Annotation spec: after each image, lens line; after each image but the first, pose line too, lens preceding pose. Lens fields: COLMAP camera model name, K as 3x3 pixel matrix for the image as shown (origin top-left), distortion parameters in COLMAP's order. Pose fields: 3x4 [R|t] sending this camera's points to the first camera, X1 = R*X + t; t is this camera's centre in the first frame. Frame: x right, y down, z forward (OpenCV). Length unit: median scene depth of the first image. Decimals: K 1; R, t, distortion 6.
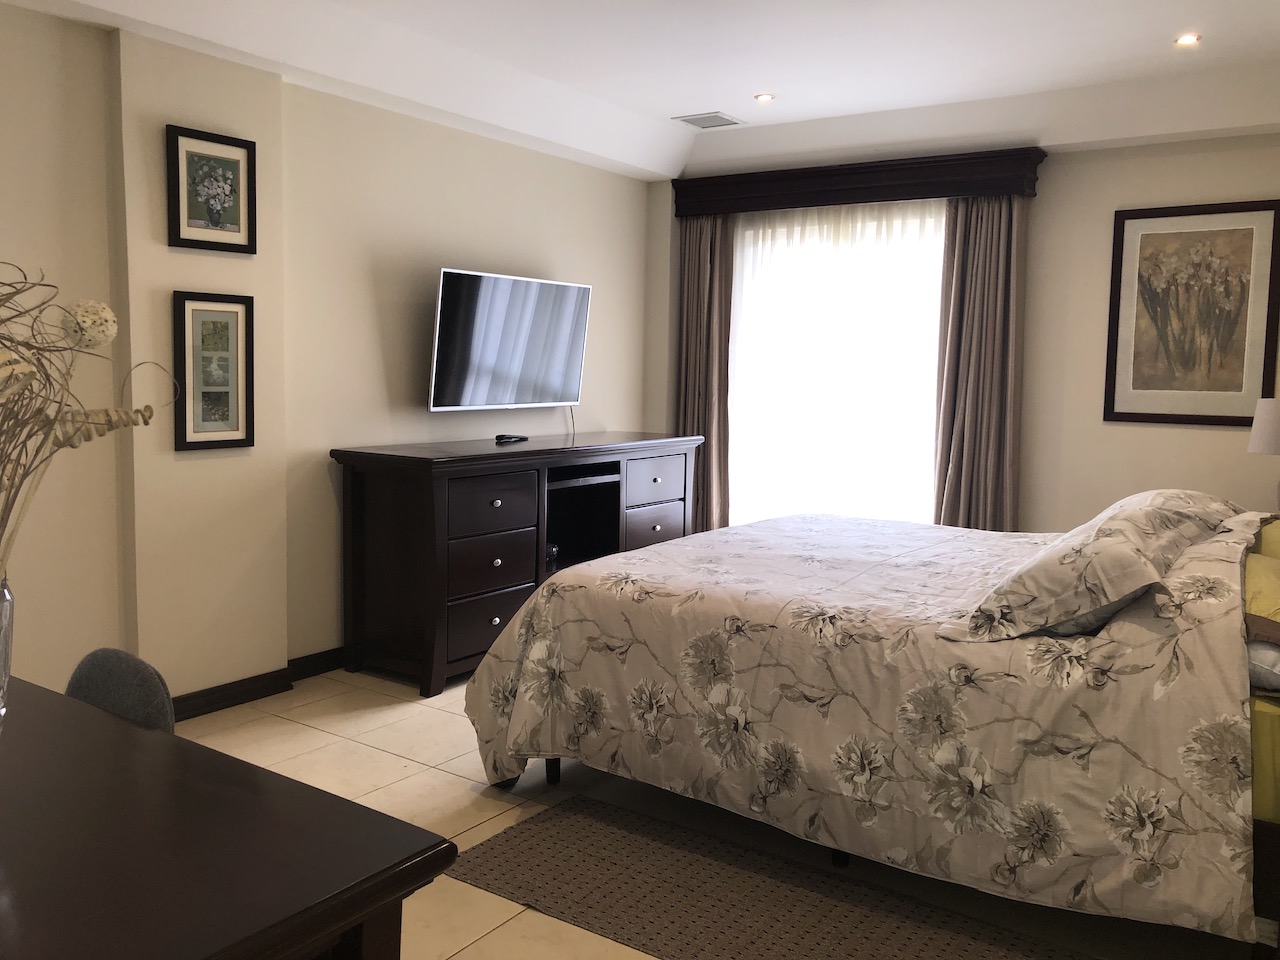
lens RADIAL K [[1047.2, 0, 635.9], [0, 1047.2, 460.8], [0, 0, 1]] dist [0.077670, -0.122407]
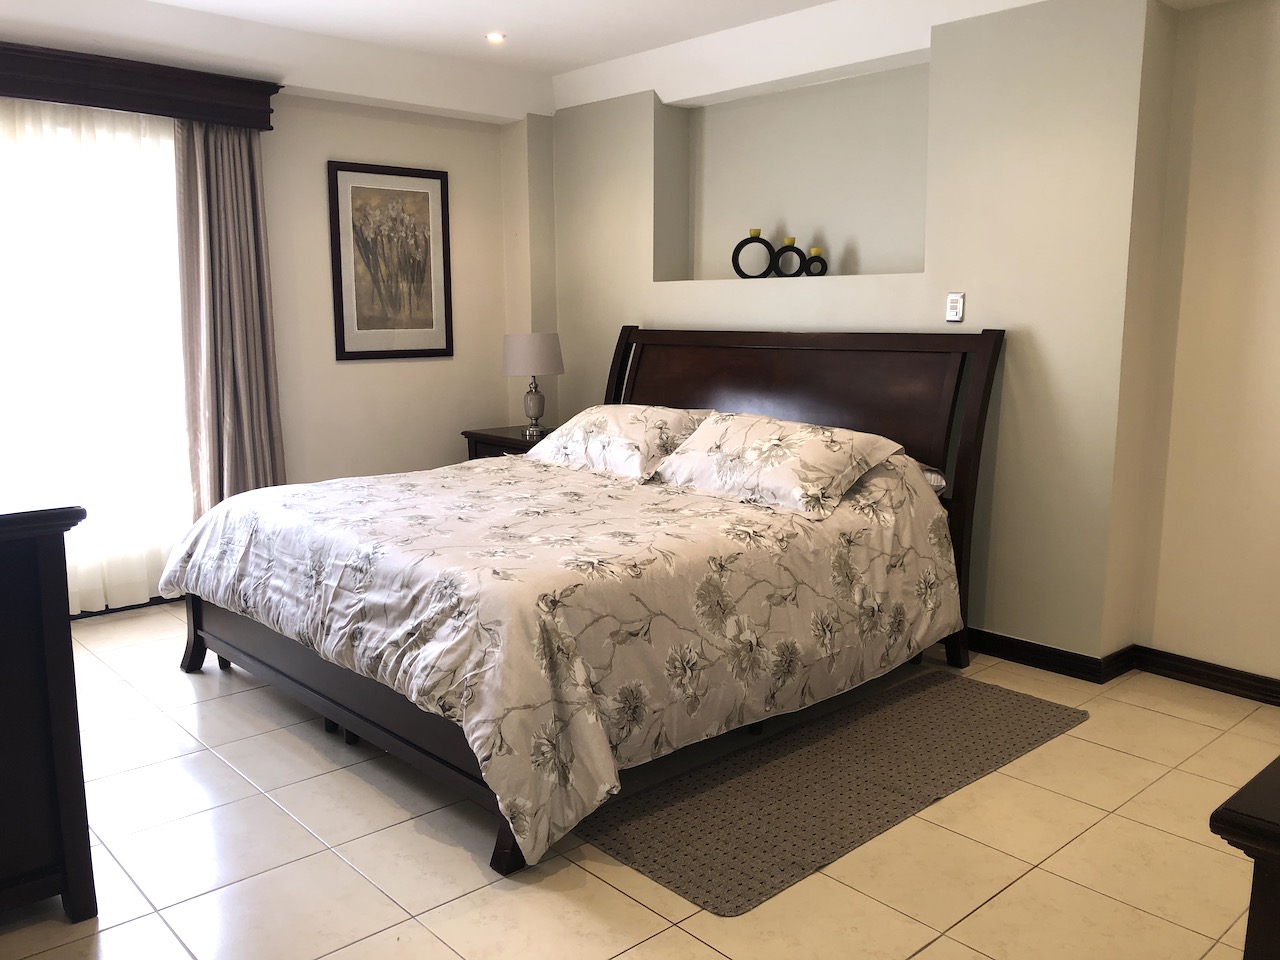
lens RADIAL K [[1067.4, 0, 643.3], [0, 1067.4, 443.4], [0, 0, 1]] dist [0.085385, -0.000998]
pose [[0.227001, -0.146849, 0.962759, -0.891630], [0.096293, 0.987107, 0.127859, -0.105946], [-0.969122, 0.063682, 0.238215, 0.740768]]
